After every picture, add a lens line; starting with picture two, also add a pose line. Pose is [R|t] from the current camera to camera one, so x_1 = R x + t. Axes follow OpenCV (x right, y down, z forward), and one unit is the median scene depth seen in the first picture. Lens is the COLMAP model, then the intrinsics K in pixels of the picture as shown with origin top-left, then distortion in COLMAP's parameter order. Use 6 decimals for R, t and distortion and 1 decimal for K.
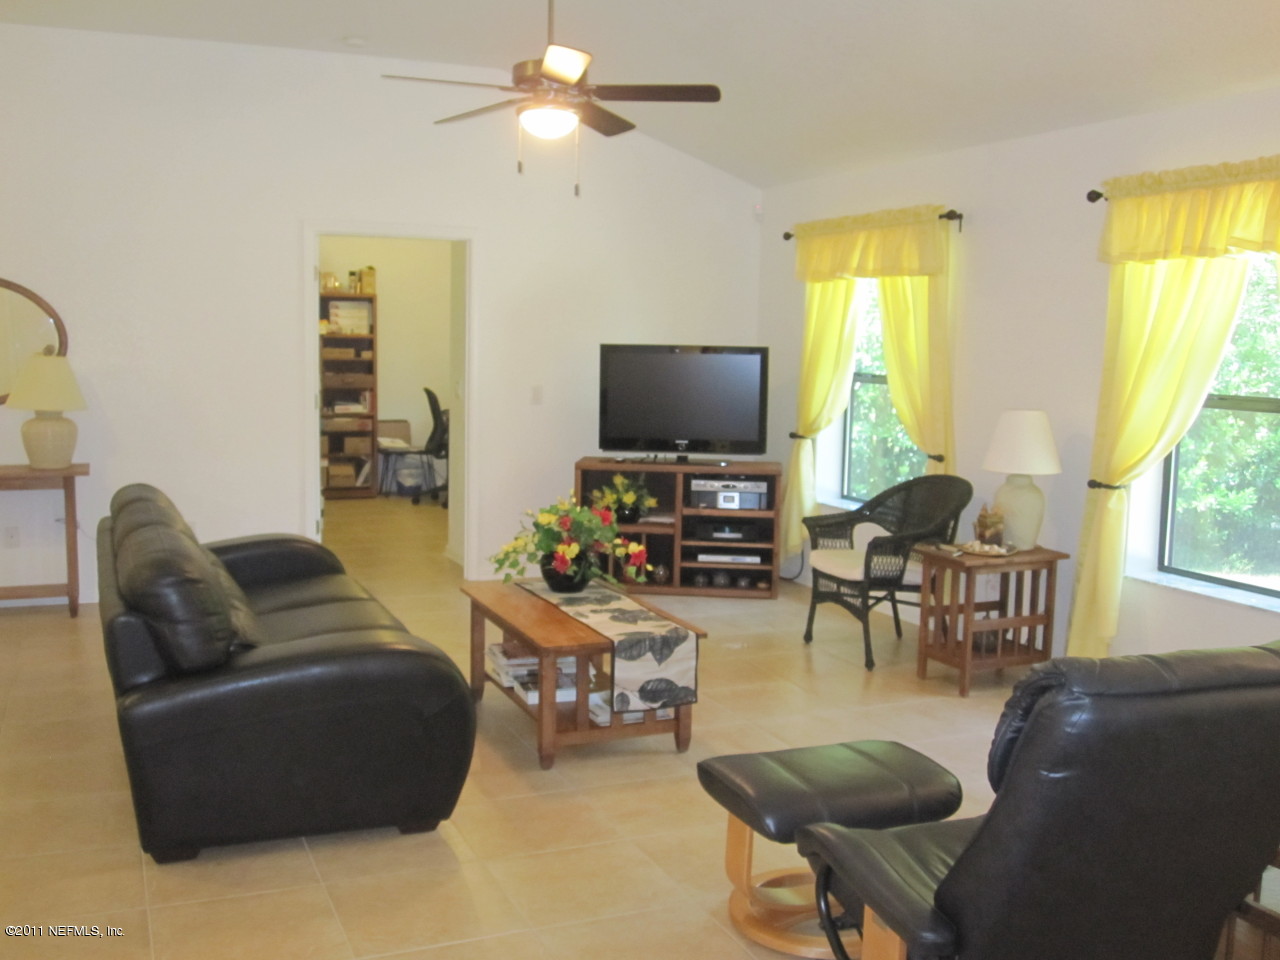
lens RADIAL K [[1270.3, 0, 658.4], [0, 1270.3, 480.4], [0, 0, 1]] dist [-0.011819, 0.009084]
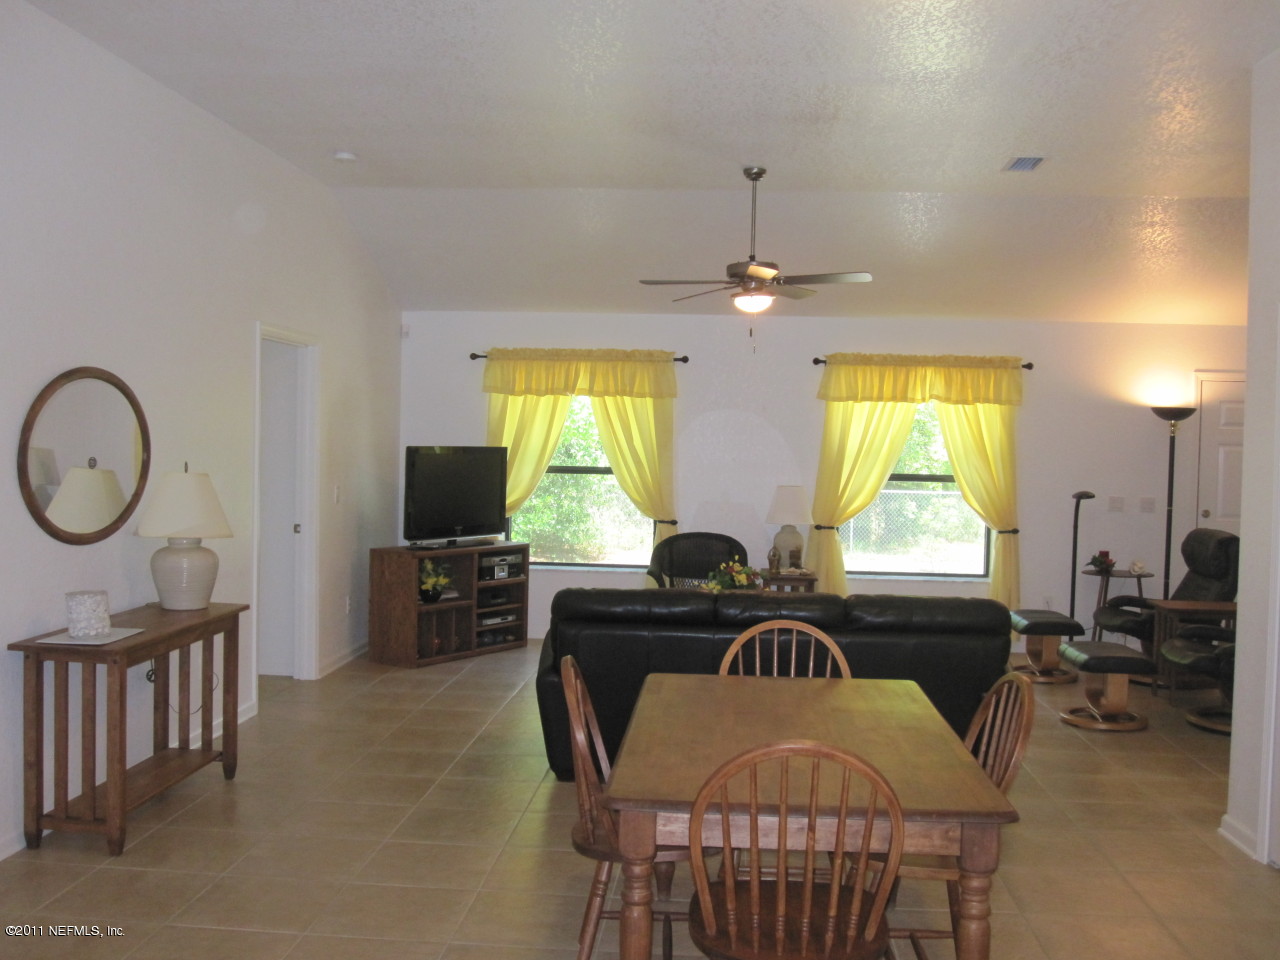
lens RADIAL K [[1270.3, 0, 658.4], [0, 1270.3, 480.4], [0, 0, 1]] dist [-0.011819, 0.009084]
pose [[0.481497, -0.042155, 0.875434, -1.081970], [0.086097, 0.996287, 0.000621, -0.068566], [-0.872209, 0.075073, 0.483338, 0.303353]]
